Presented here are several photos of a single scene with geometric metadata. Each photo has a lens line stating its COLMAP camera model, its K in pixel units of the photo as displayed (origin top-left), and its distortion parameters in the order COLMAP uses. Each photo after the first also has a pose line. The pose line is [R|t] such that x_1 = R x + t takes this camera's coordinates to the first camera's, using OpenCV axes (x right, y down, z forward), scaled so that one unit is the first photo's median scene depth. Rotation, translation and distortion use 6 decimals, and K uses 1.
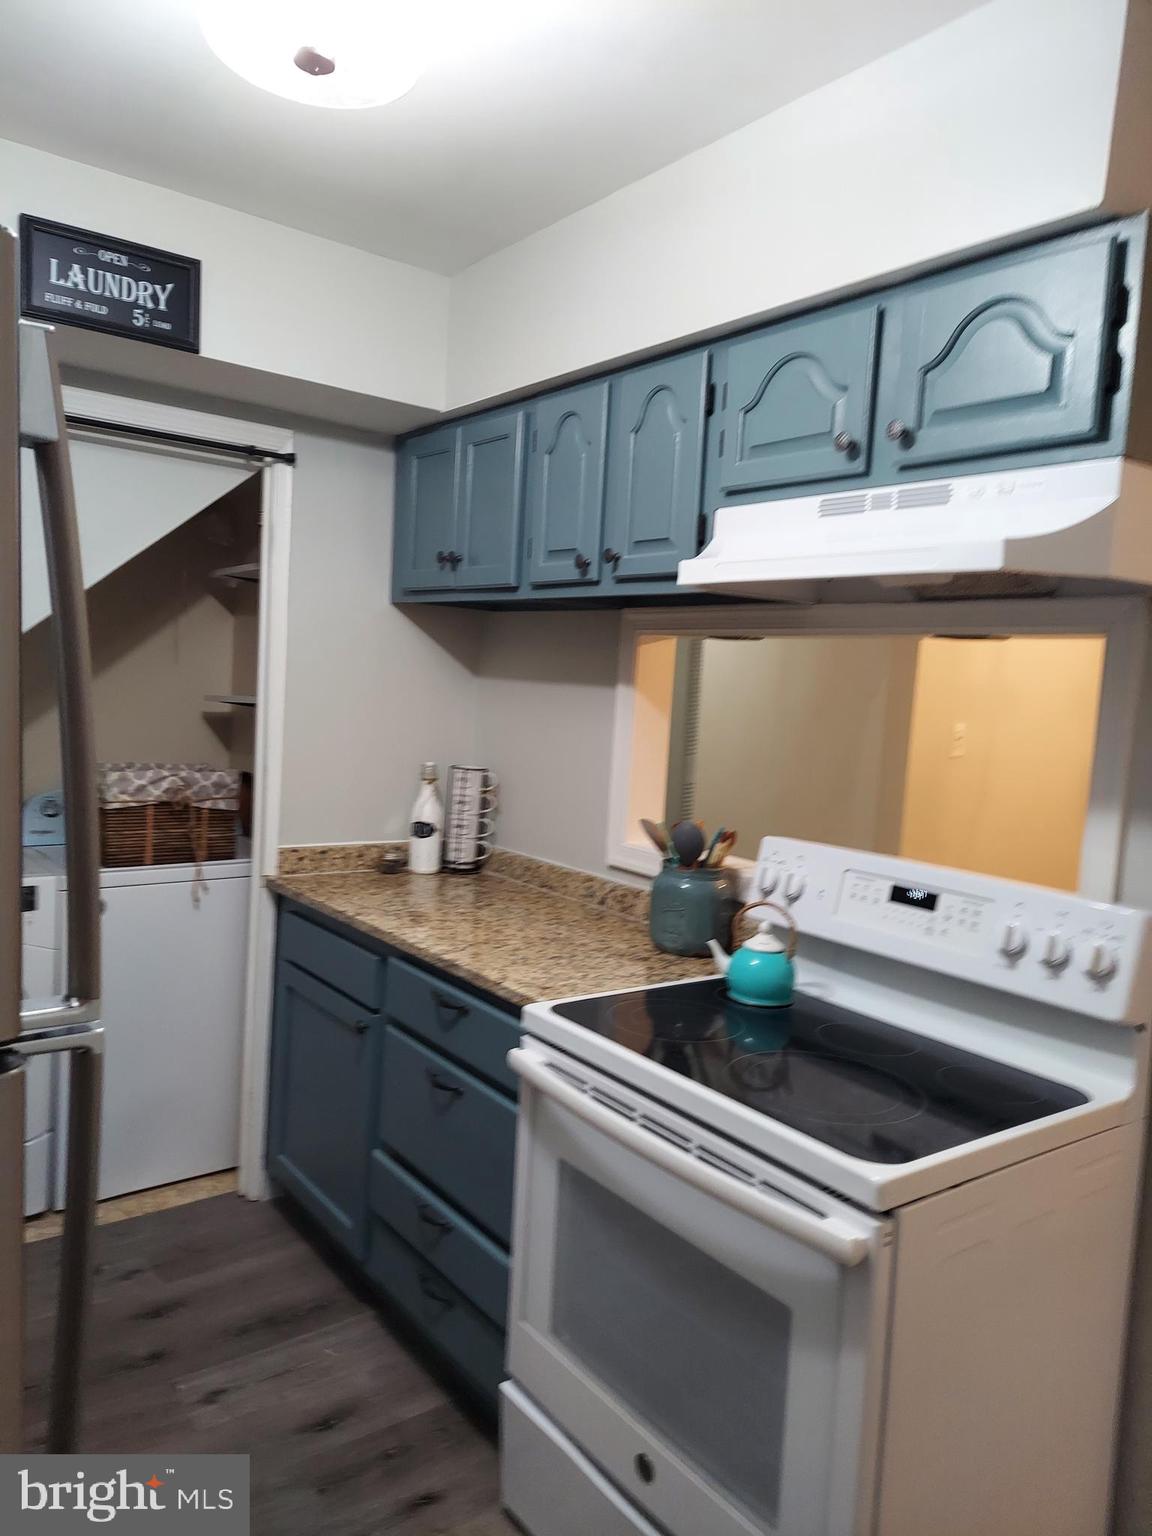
lens RADIAL K [[1098.8, 0, 566.4], [0, 1098.8, 766.8], [0, 0, 1]] dist [0.074250, -0.062962]
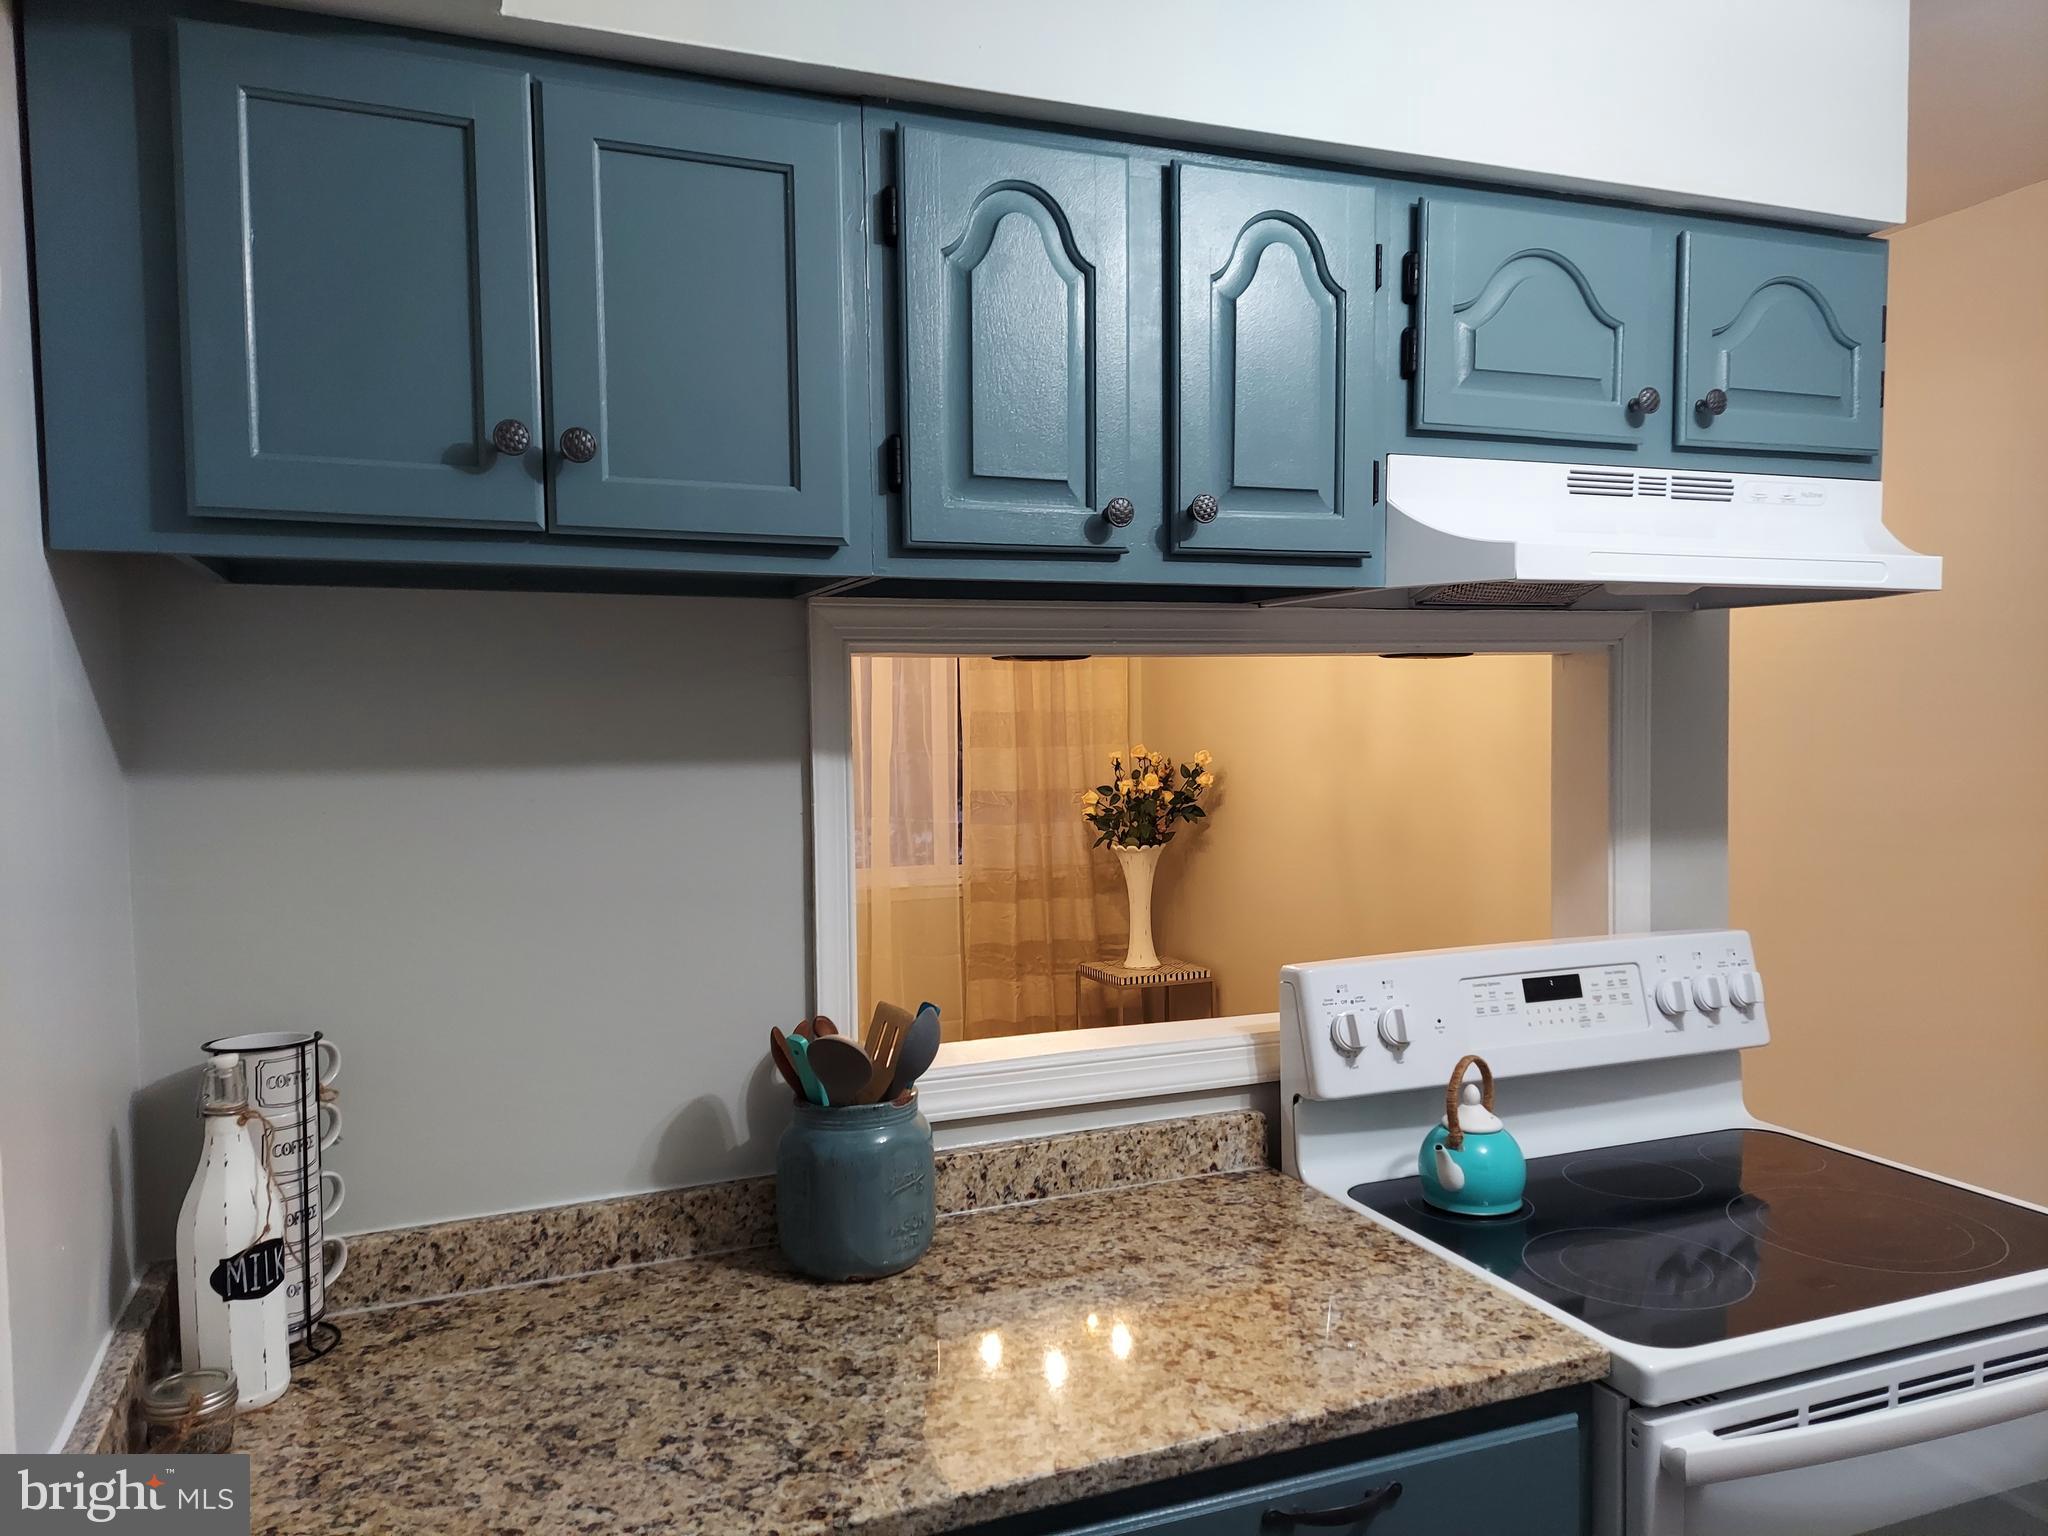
lens RADIAL K [[1465.1, 0, 1017.8], [0, 1465.1, 782.3], [0, 0, 1]] dist [0.074250, -0.062962]
pose [[0.247196, -0.111358, 0.962545, -0.768430], [0.104448, 0.990648, 0.087786, -0.157113], [-0.963320, 0.078836, 0.256516, 1.074305]]
